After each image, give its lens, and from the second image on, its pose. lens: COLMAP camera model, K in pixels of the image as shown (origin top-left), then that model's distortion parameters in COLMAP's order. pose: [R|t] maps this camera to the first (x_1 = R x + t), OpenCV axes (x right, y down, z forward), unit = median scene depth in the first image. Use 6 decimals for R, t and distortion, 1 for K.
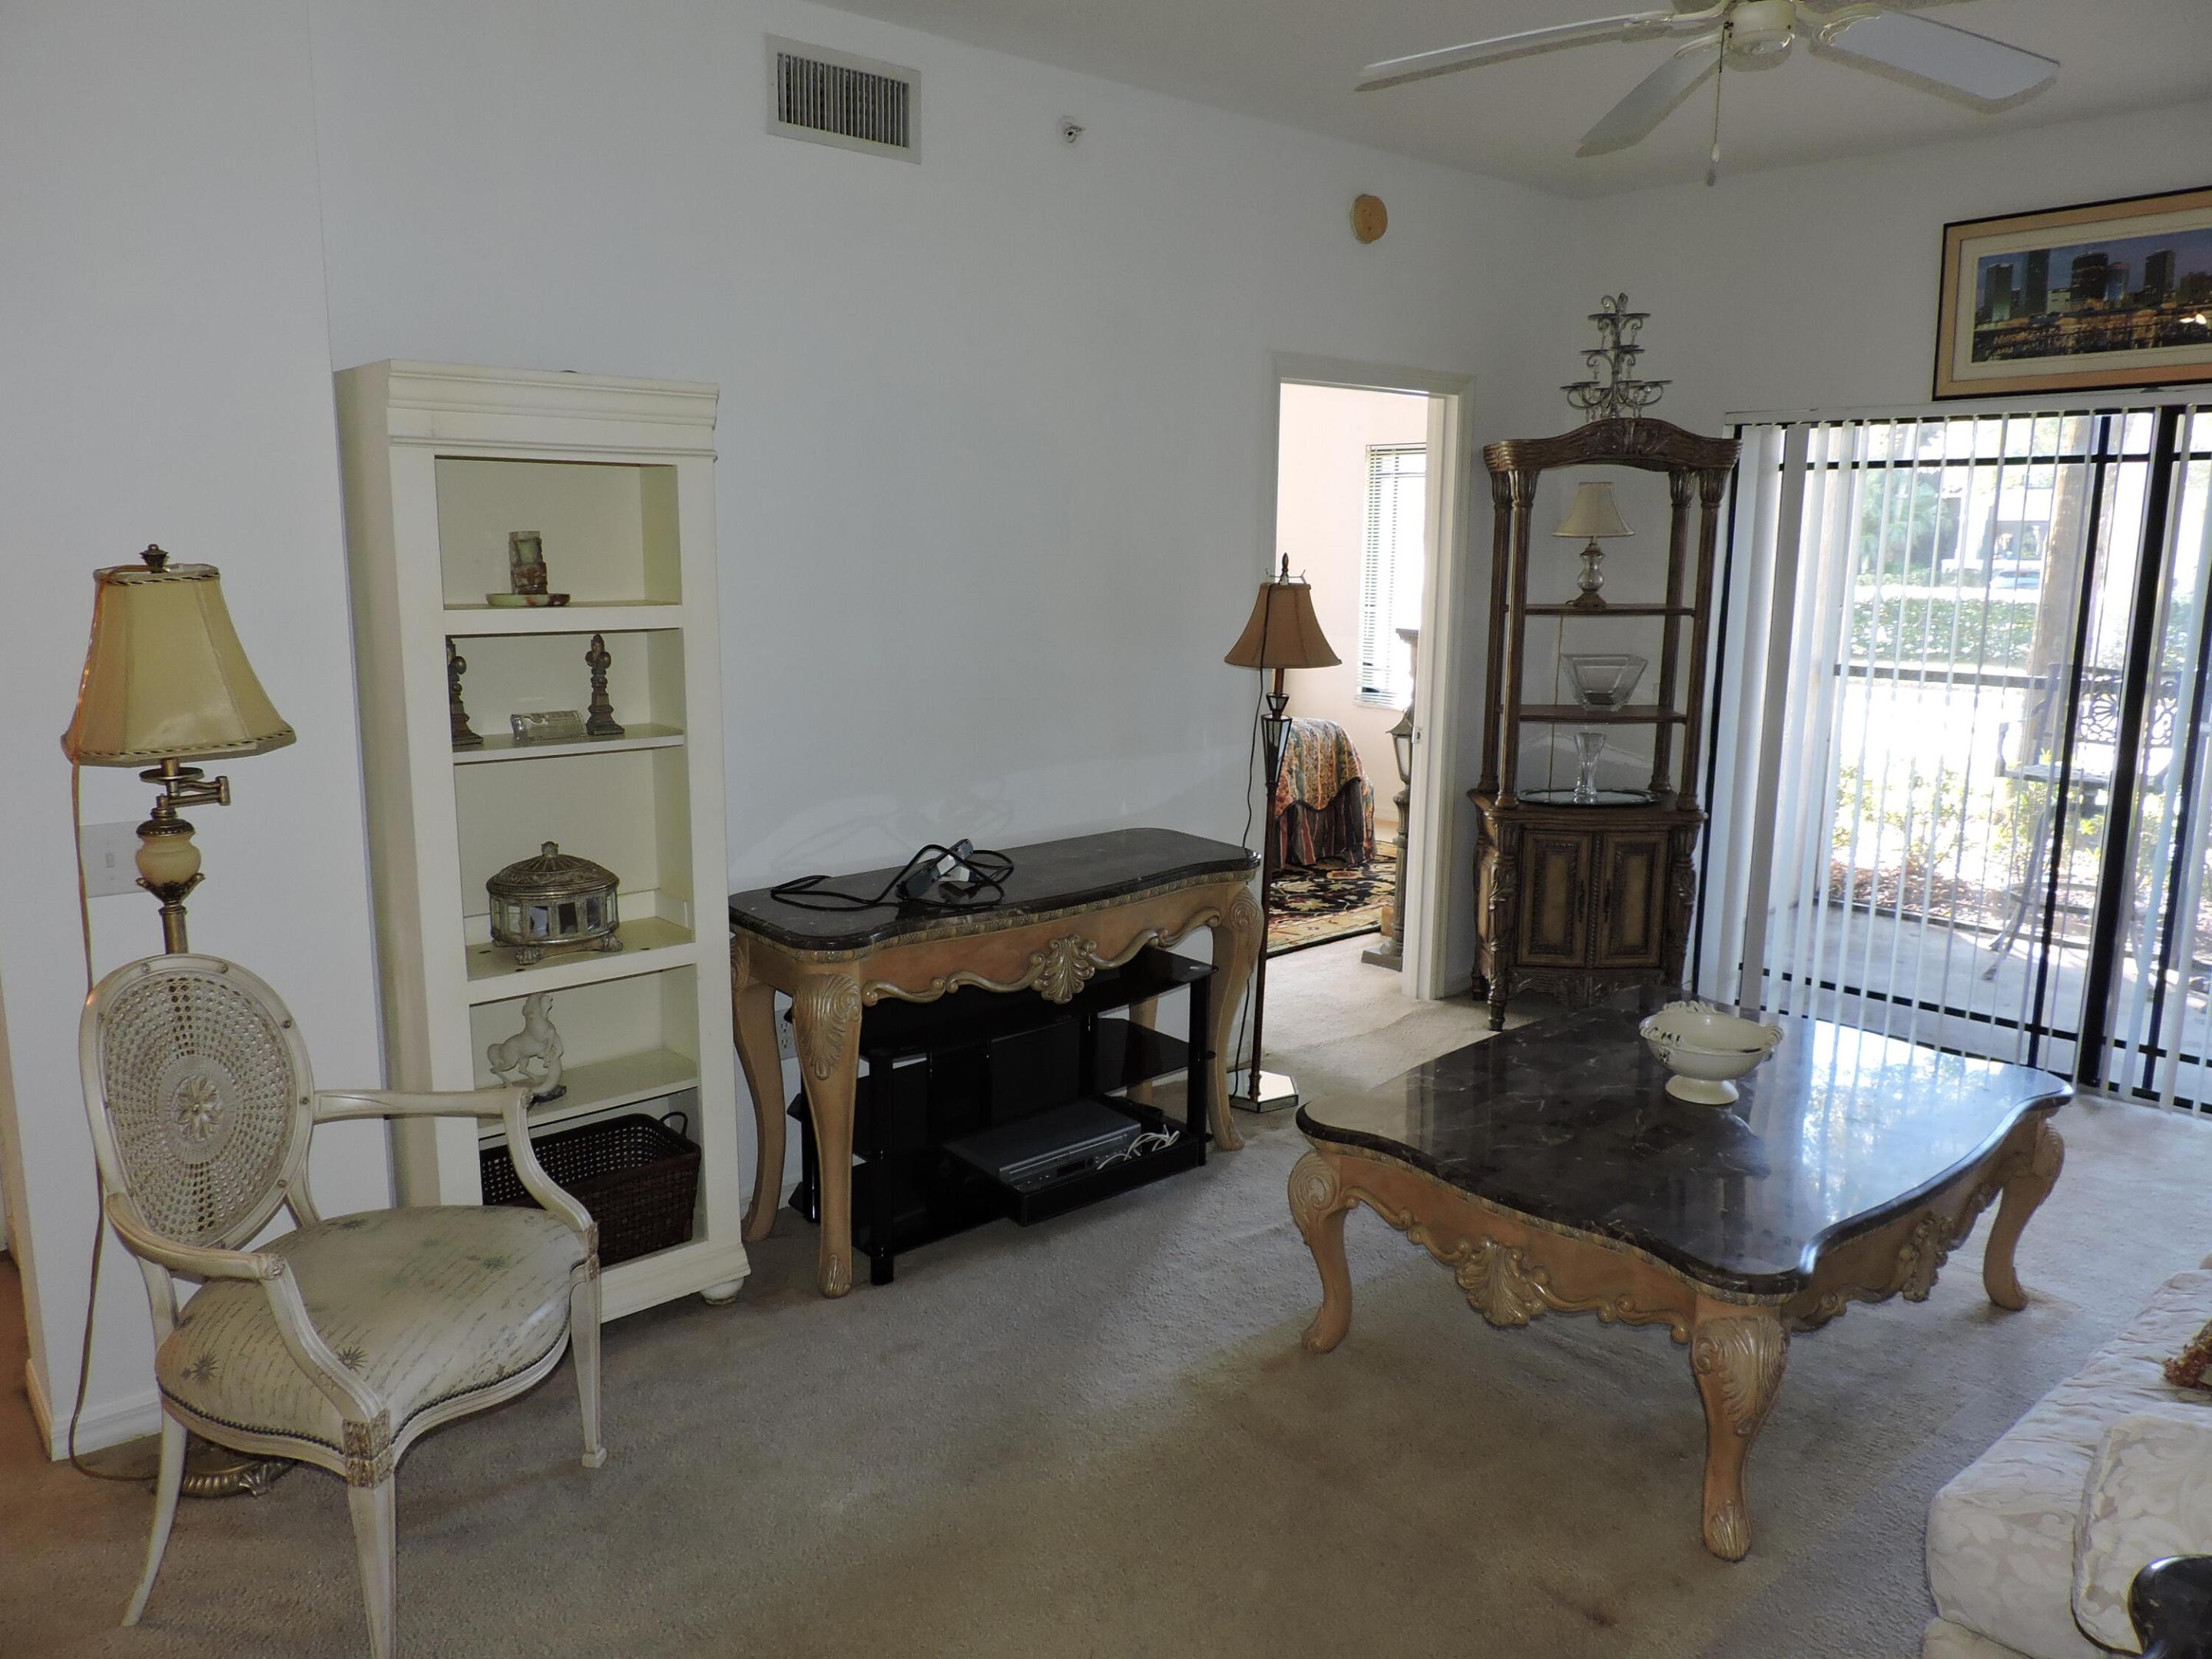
lens RADIAL K [[1583.5, 0, 1100.5], [0, 1583.5, 847.0], [0, 0, 1]] dist [-0.038965, 0.010834]
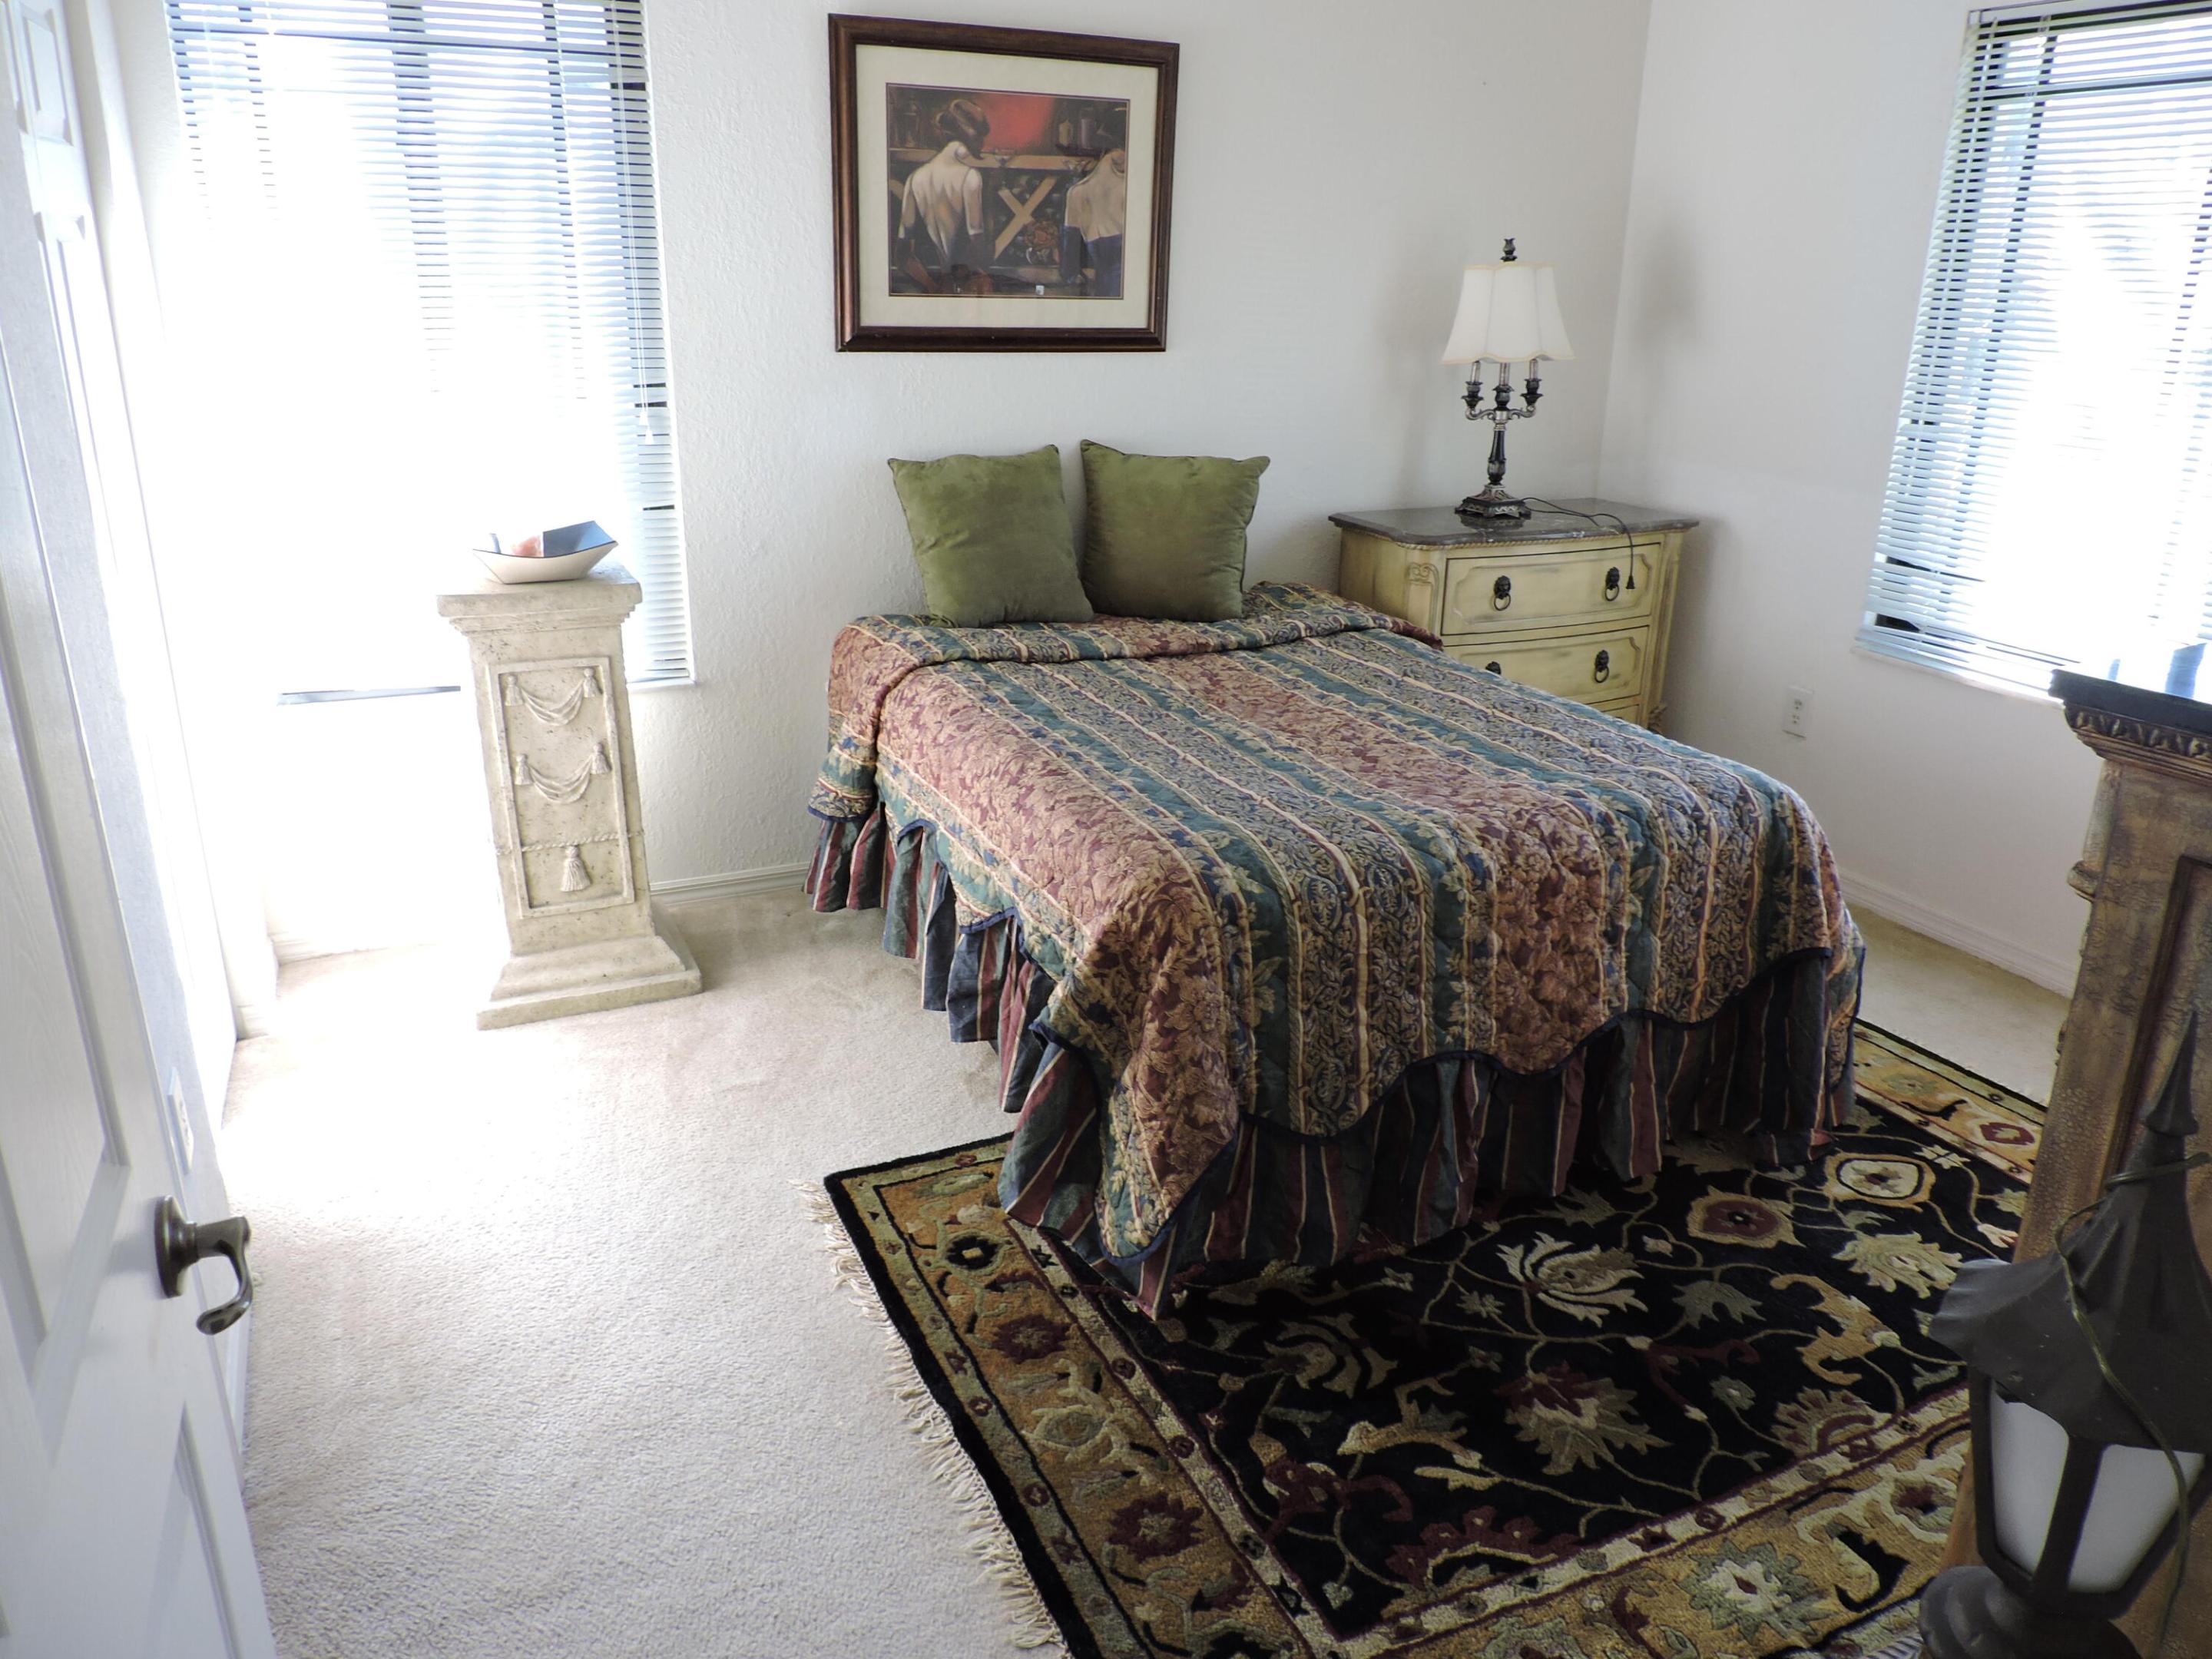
lens RADIAL K [[1583.5, 0, 1100.5], [0, 1583.5, 847.0], [0, 0, 1]] dist [-0.038965, 0.010834]
pose [[0.955999, 0.105076, -0.273907, 0.102574], [-0.061587, 0.984733, 0.162811, -0.113862], [0.286833, -0.138778, 0.947875, 0.622532]]
